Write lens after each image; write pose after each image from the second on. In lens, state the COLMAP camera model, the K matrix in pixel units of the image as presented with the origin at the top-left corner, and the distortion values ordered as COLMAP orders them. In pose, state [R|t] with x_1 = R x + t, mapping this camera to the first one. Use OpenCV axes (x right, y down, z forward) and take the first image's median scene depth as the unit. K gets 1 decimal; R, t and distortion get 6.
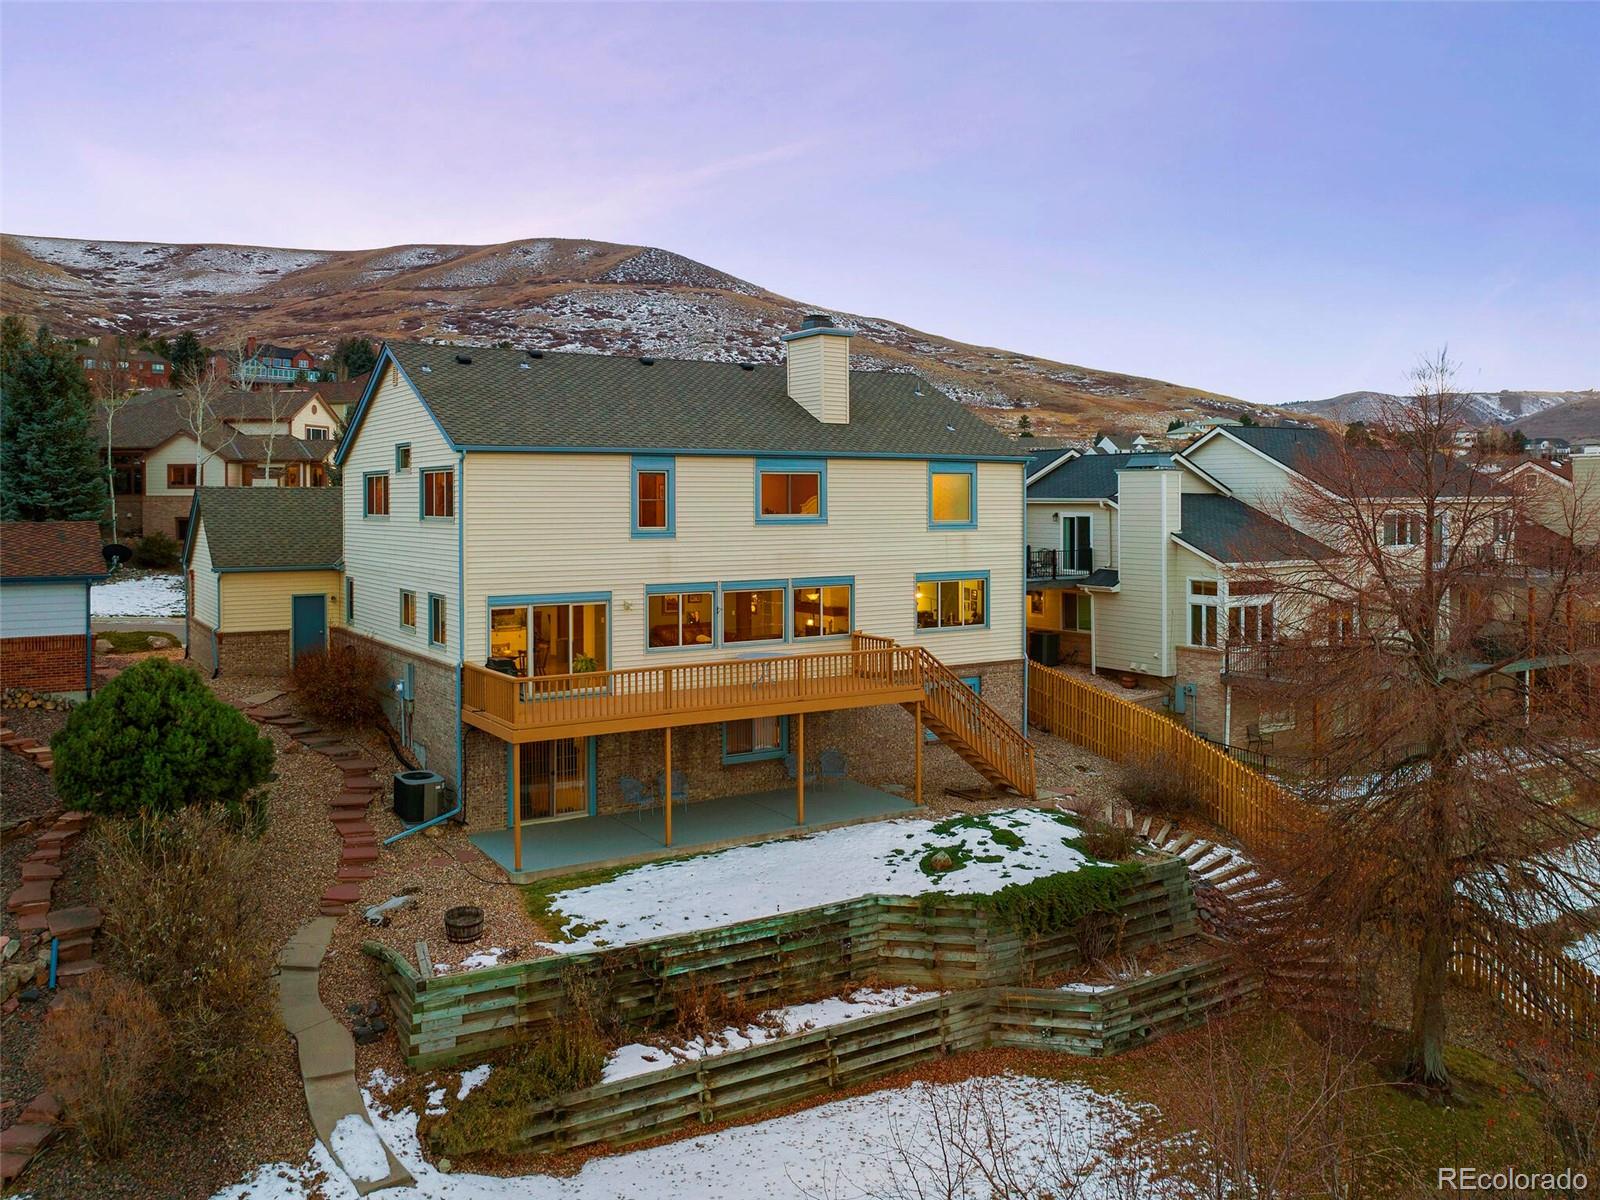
lens RADIAL K [[1257.7, 0, 806.9], [0, 1257.7, 496.5], [0, 0, 1]] dist [-0.044606, 0.019159]
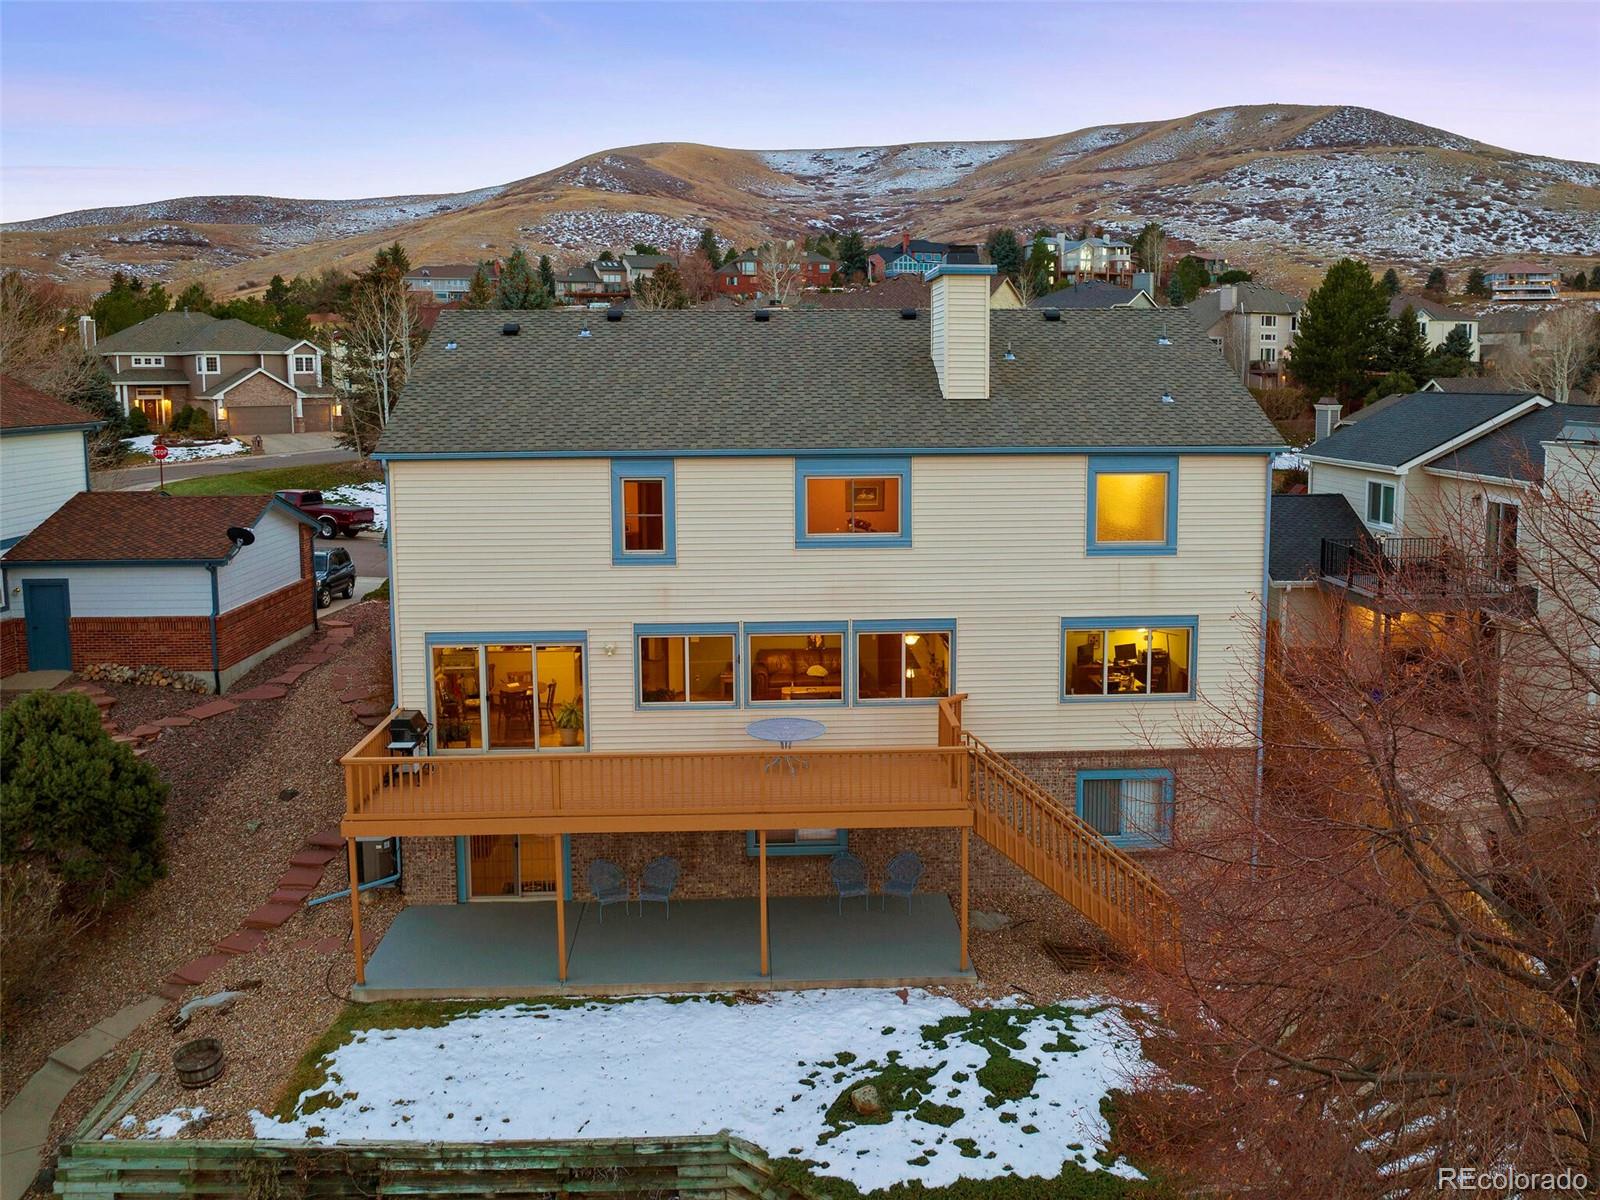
lens RADIAL K [[1257.7, 0, 806.9], [0, 1257.7, 496.5], [0, 0, 1]] dist [-0.044606, 0.019159]
pose [[0.869719, 0.042071, -0.491751, 0.363017], [0.003988, 0.995729, 0.092242, -0.084361], [0.493531, -0.082185, 0.865836, 0.399765]]
